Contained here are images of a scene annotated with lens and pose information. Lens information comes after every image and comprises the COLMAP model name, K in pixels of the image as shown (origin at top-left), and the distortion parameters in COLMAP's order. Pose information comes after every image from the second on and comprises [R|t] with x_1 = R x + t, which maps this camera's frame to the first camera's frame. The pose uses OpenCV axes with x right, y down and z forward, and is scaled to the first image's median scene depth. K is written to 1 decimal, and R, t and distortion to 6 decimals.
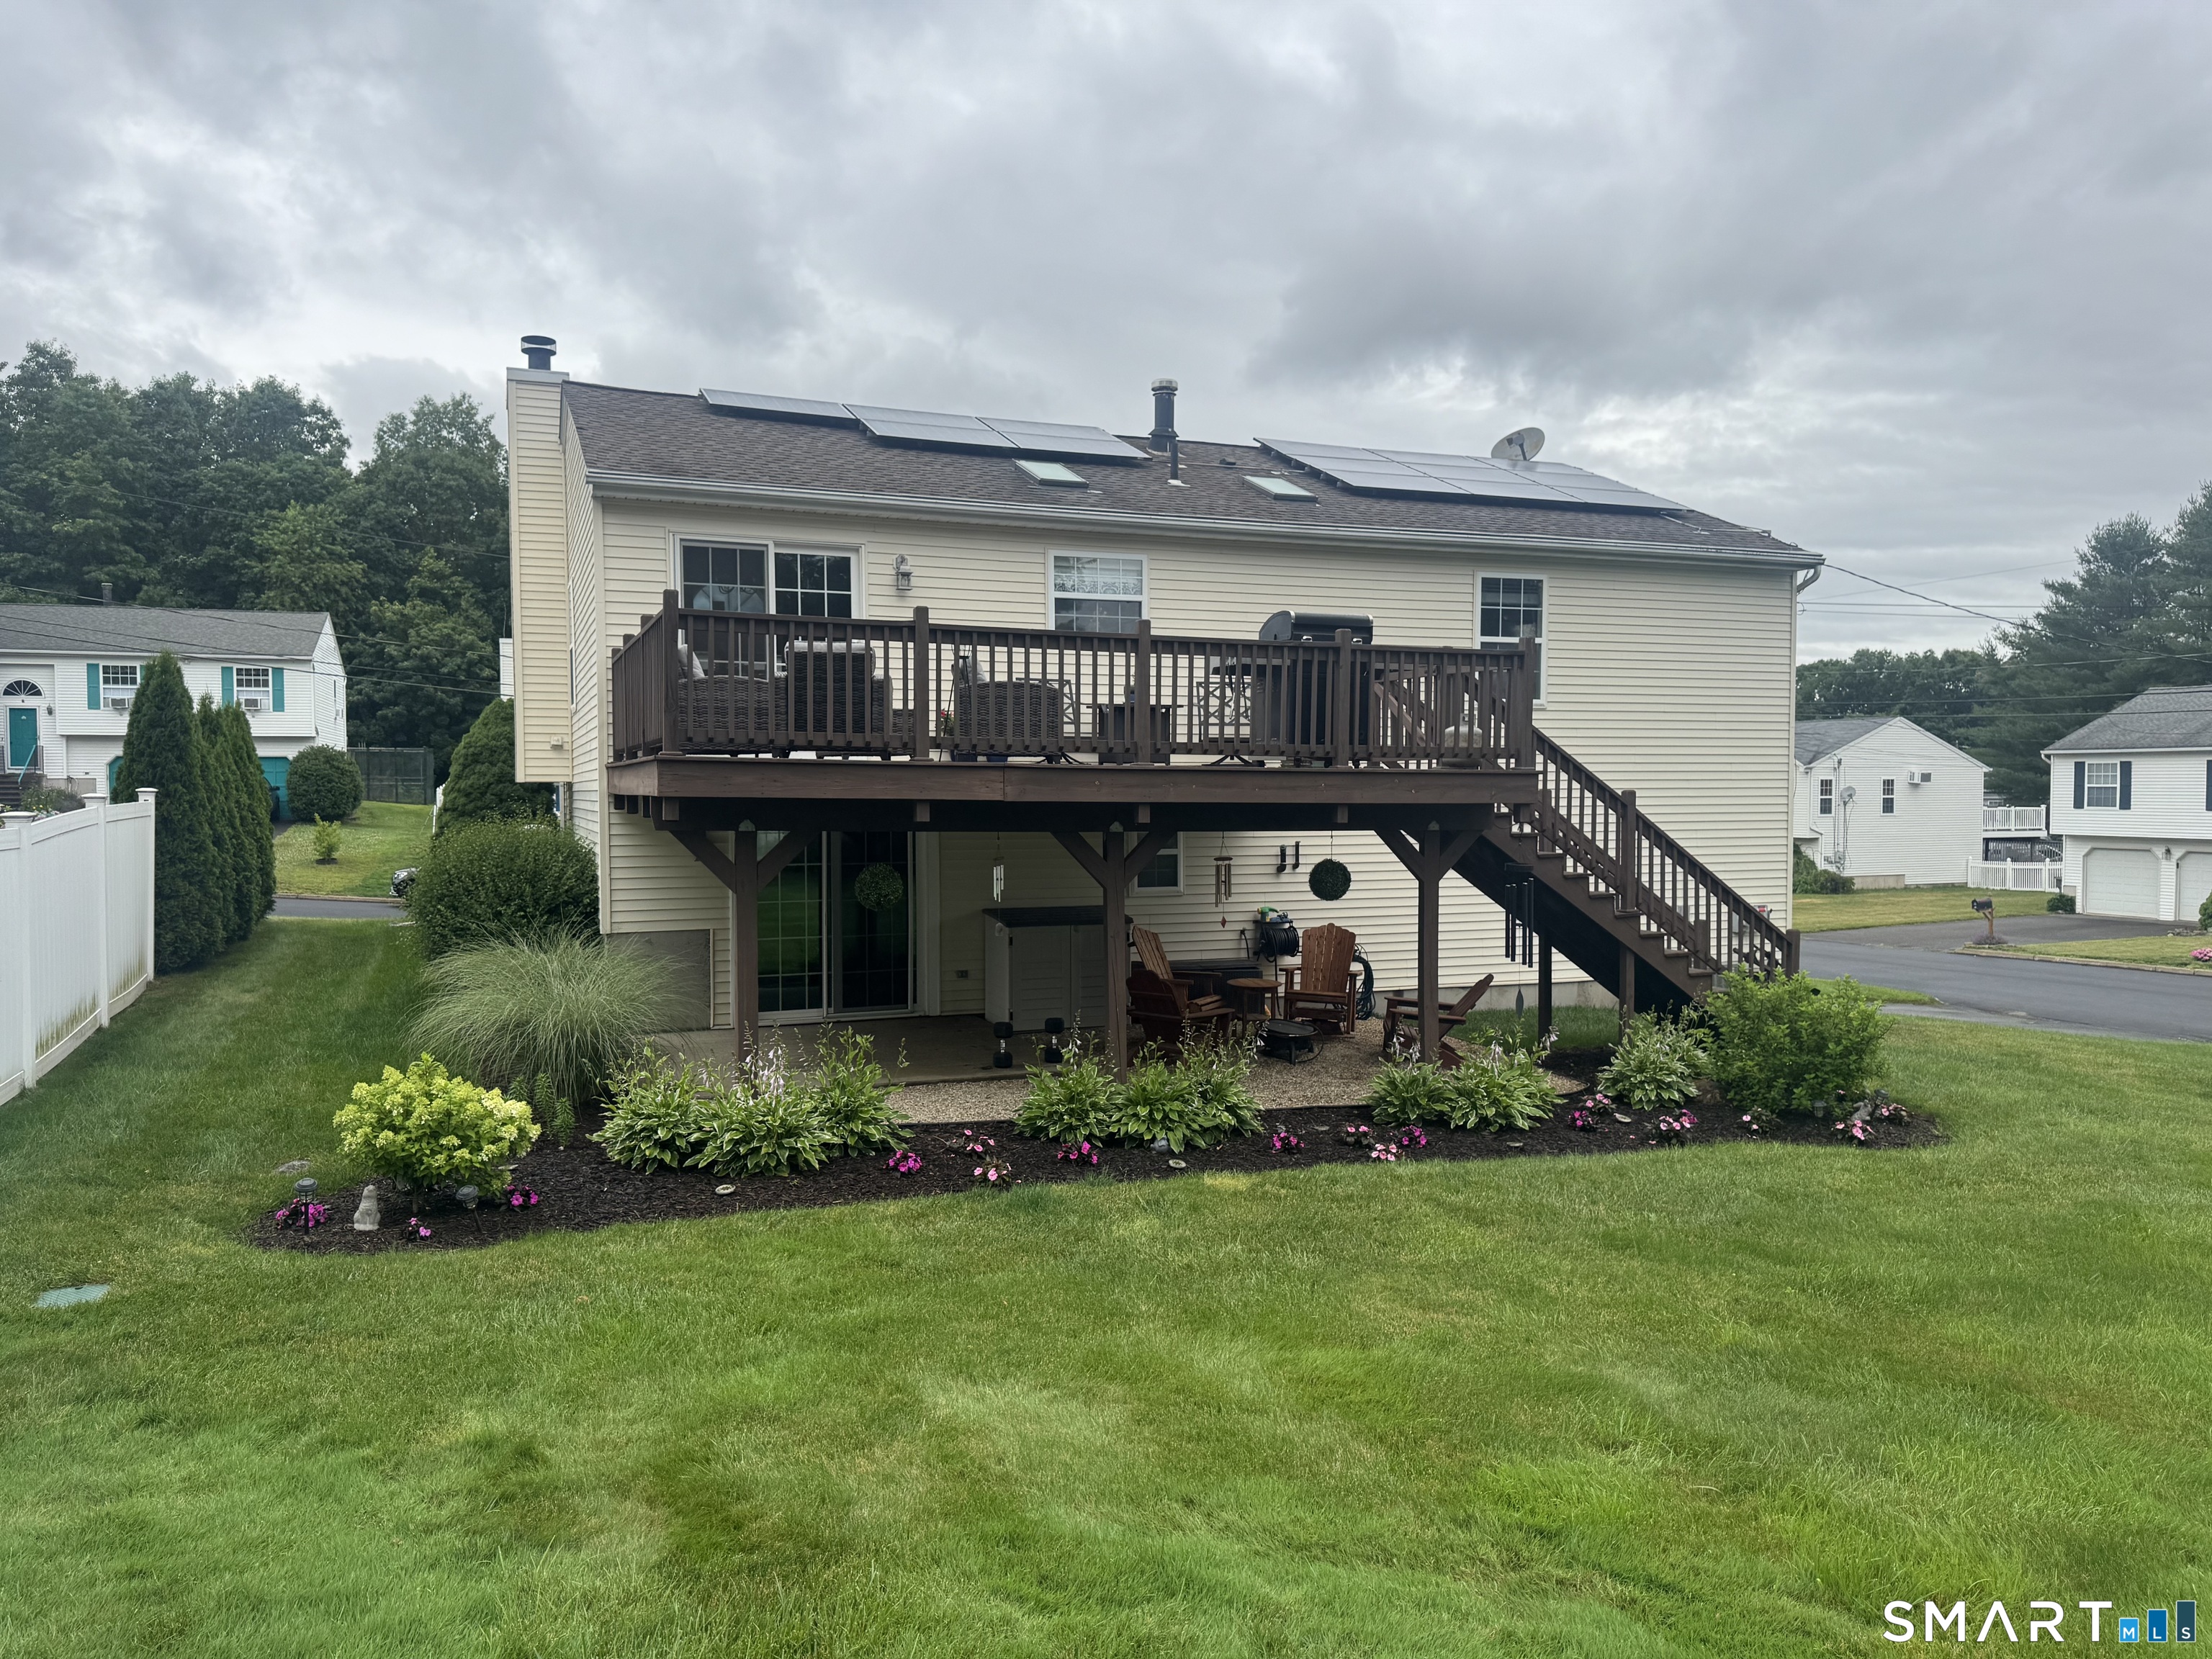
lens RADIAL K [[1517.1, 0, 1109.3], [0, 1517.1, 838.2], [0, 0, 1]] dist [0.140327, -0.171442]
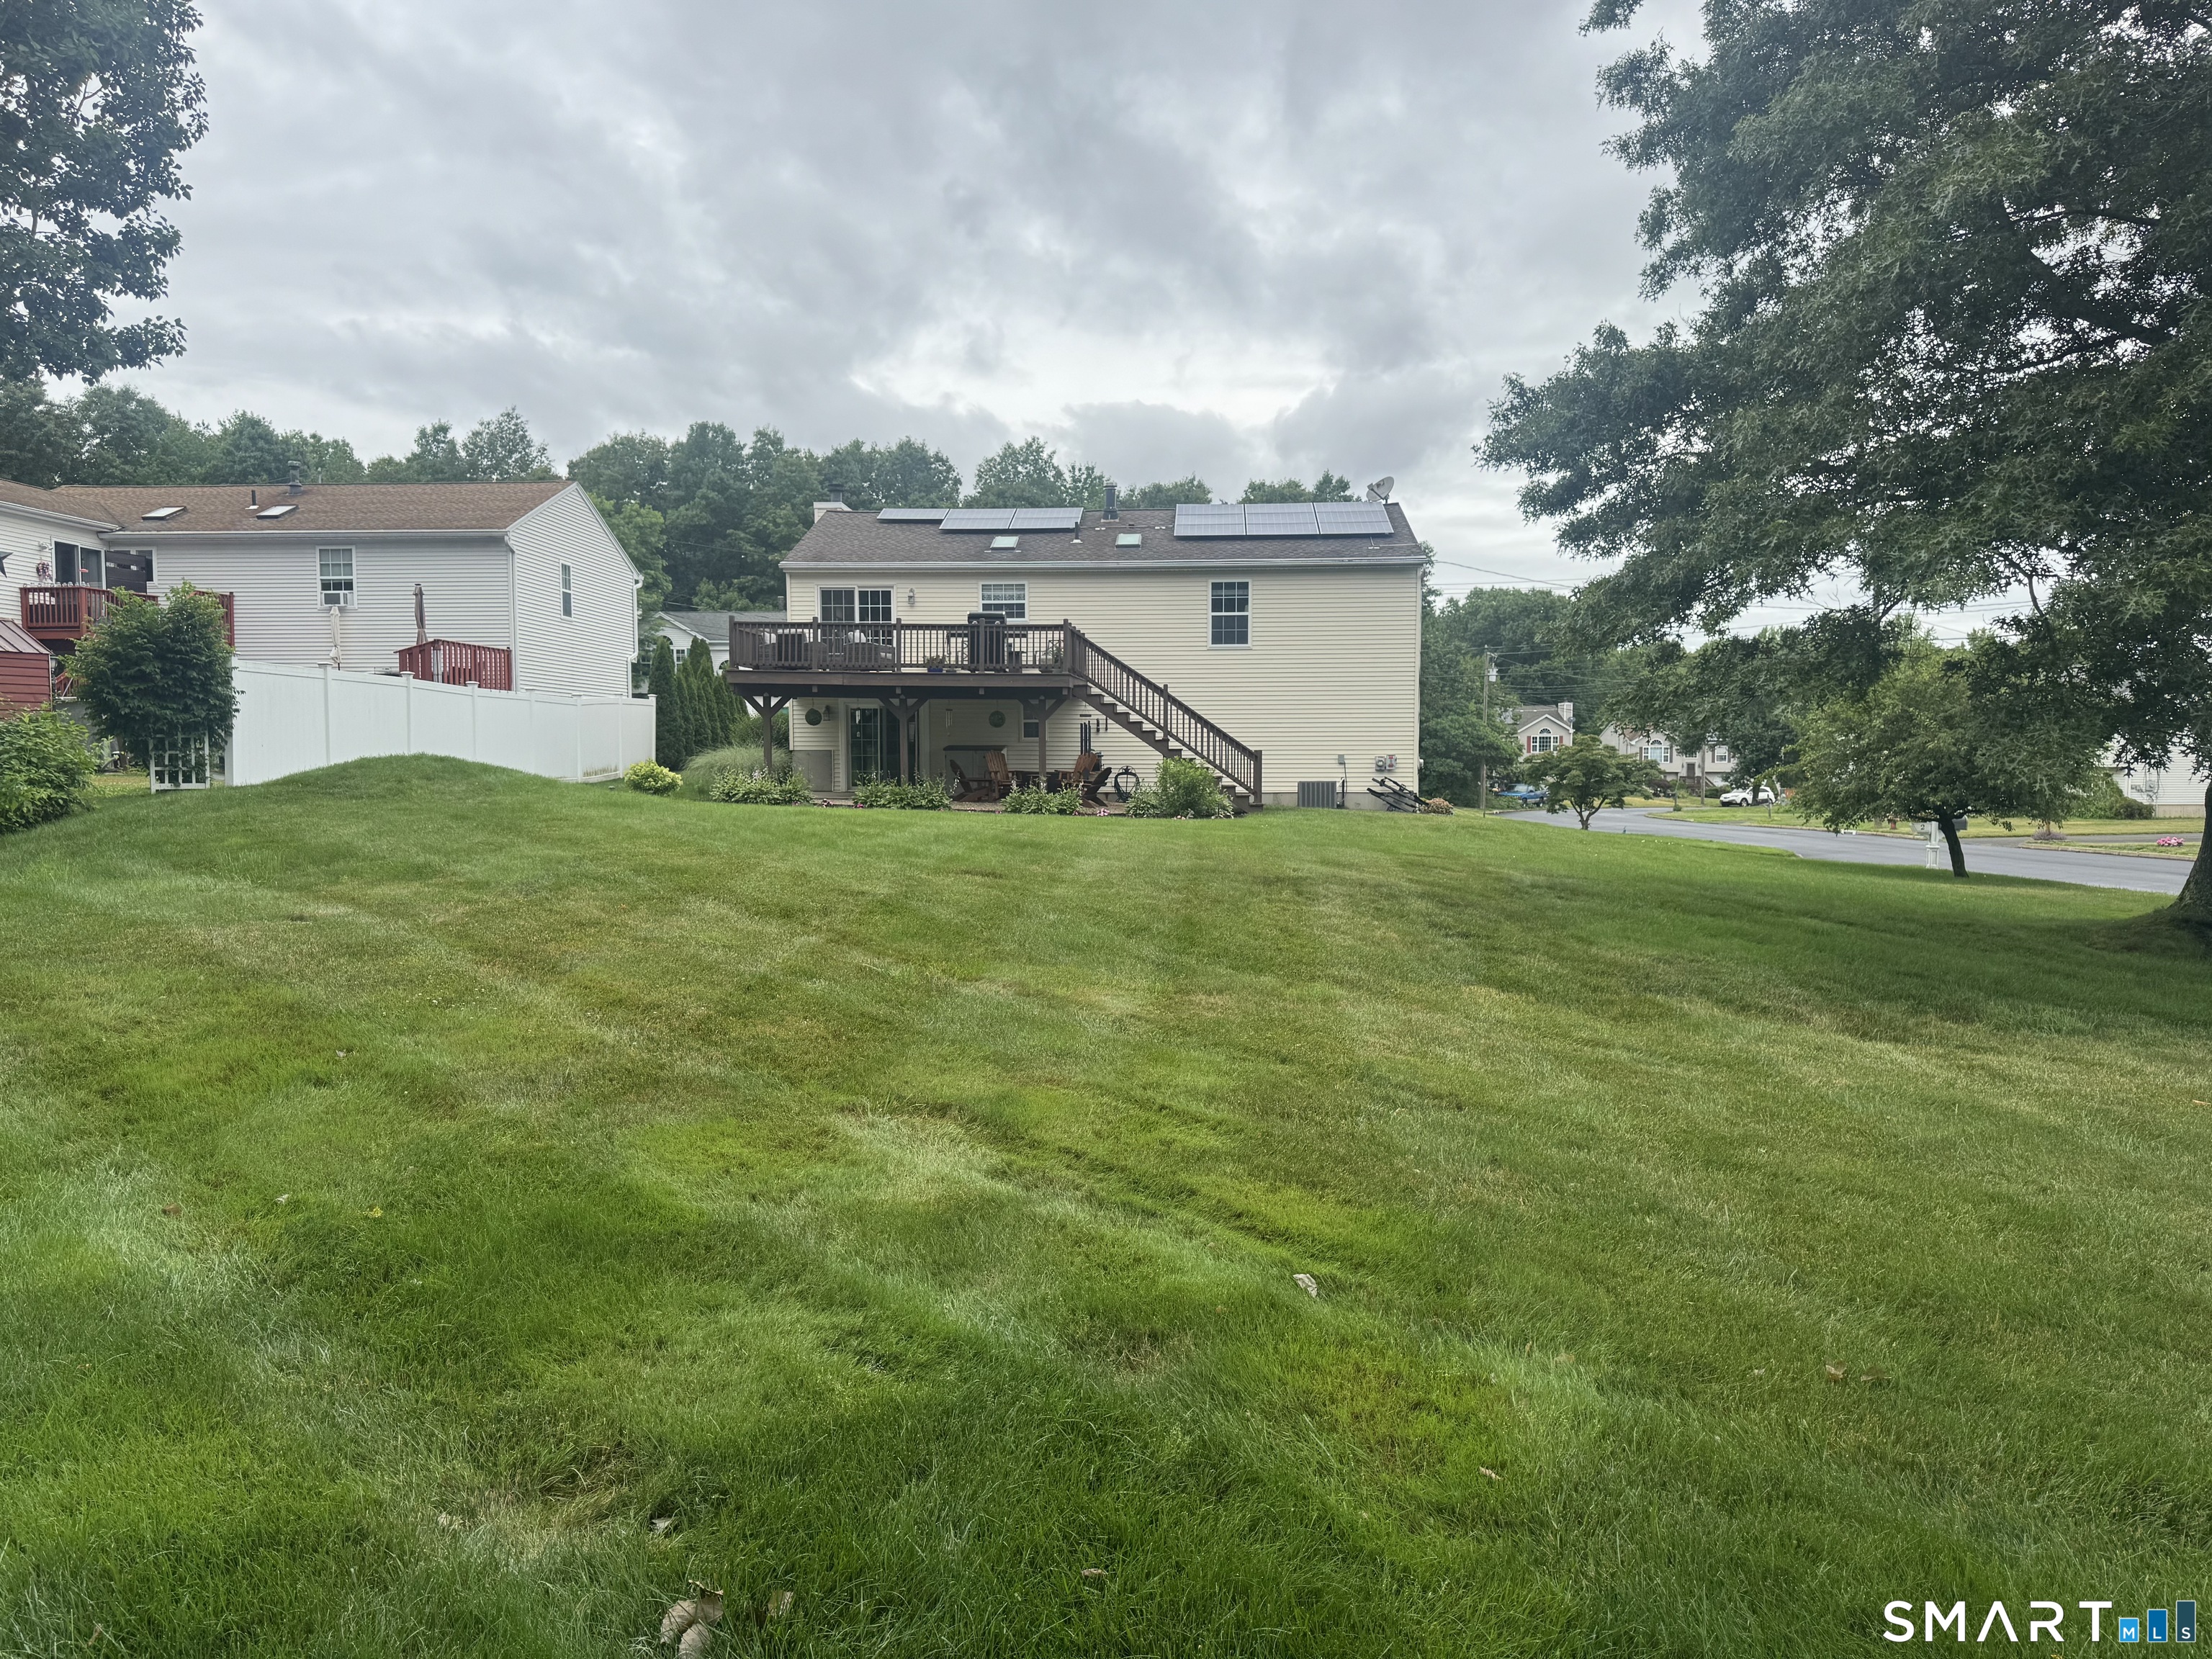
lens RADIAL K [[1517.1, 0, 1109.3], [0, 1517.1, 838.2], [0, 0, 1]] dist [0.140327, -0.171442]
pose [[0.911629, 0.022902, -0.410375, 1.046953], [-0.014131, 0.999603, 0.024395, 0.124850], [0.410771, -0.016440, 0.911590, -0.937357]]
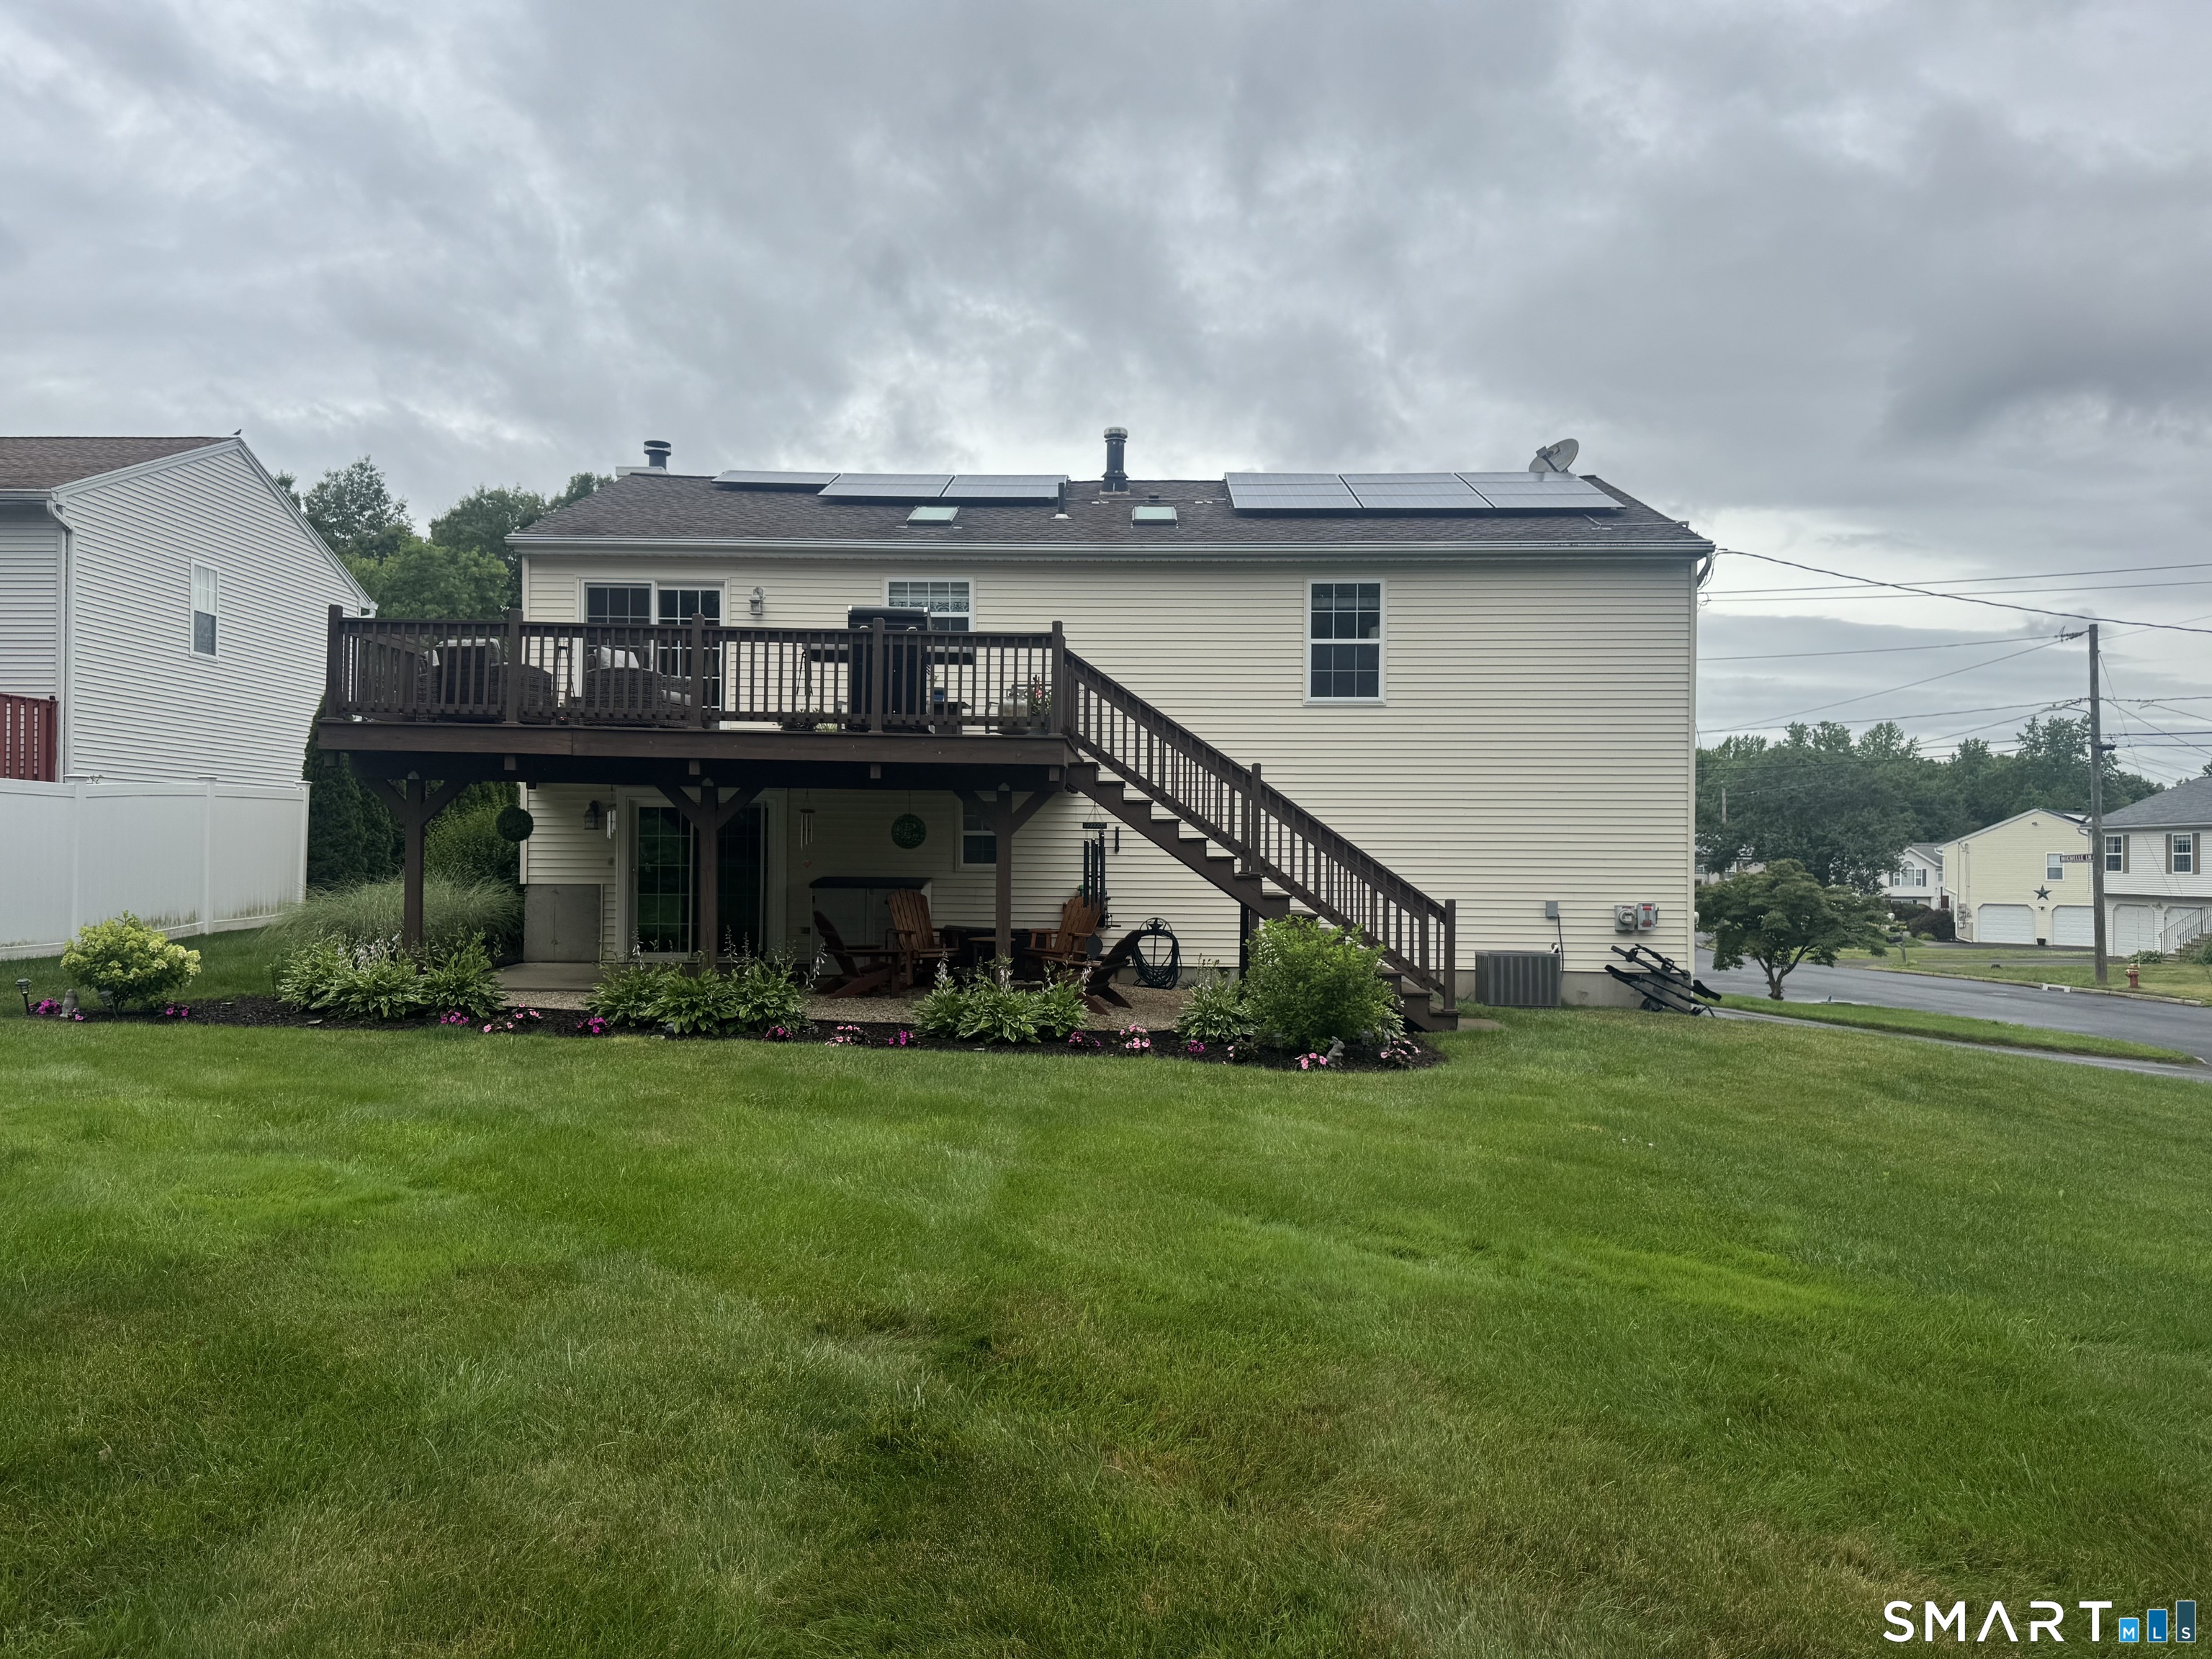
lens RADIAL K [[1517.1, 0, 1109.3], [0, 1517.1, 838.2], [0, 0, 1]] dist [0.140327, -0.171442]
pose [[0.928724, 0.004335, -0.370746, 0.570887], [-0.021937, 0.998822, -0.043274, 0.063195], [0.370122, 0.048323, 0.927726, -0.034189]]
